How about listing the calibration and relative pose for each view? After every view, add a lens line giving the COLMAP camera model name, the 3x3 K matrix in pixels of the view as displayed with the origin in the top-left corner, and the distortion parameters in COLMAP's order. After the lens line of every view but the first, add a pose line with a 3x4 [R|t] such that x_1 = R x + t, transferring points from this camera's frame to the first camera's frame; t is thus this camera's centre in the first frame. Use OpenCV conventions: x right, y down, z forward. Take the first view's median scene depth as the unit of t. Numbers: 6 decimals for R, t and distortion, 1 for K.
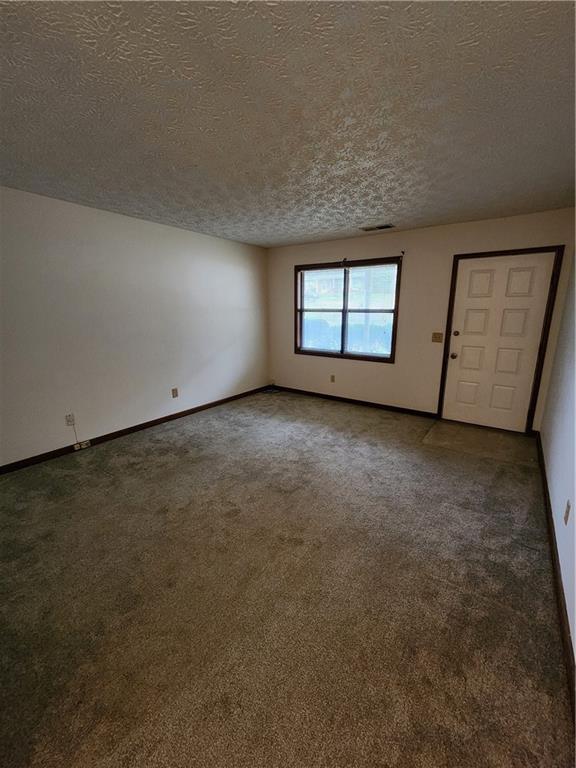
lens RADIAL K [[315.7, 0, 295.5], [0, 315.7, 382.7], [0, 0, 1]] dist [0.000396, -0.000292]
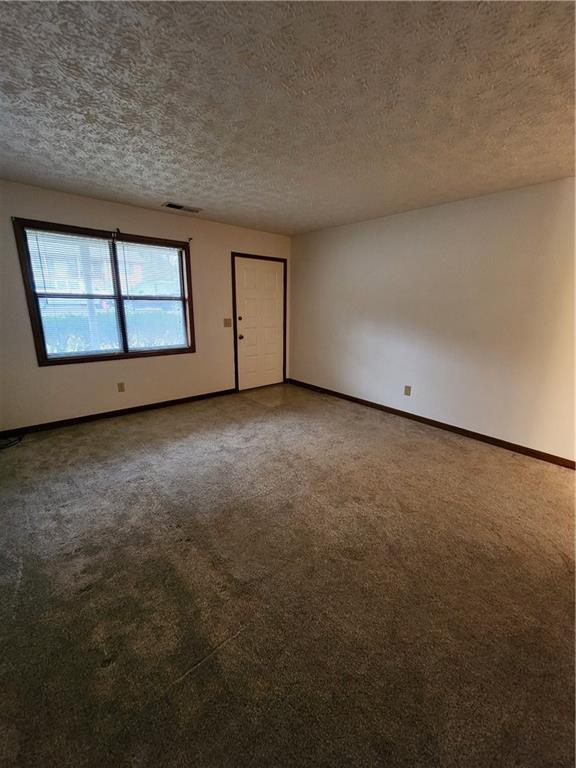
lens RADIAL K [[315.7, 0, 295.5], [0, 315.7, 382.7], [0, 0, 1]] dist [0.000396, -0.000292]
pose [[0.231949, -0.237159, 0.943375, -0.602499], [0.203994, 0.960117, 0.191211, -0.099937], [-0.951097, 0.148091, 0.271077, 0.471095]]
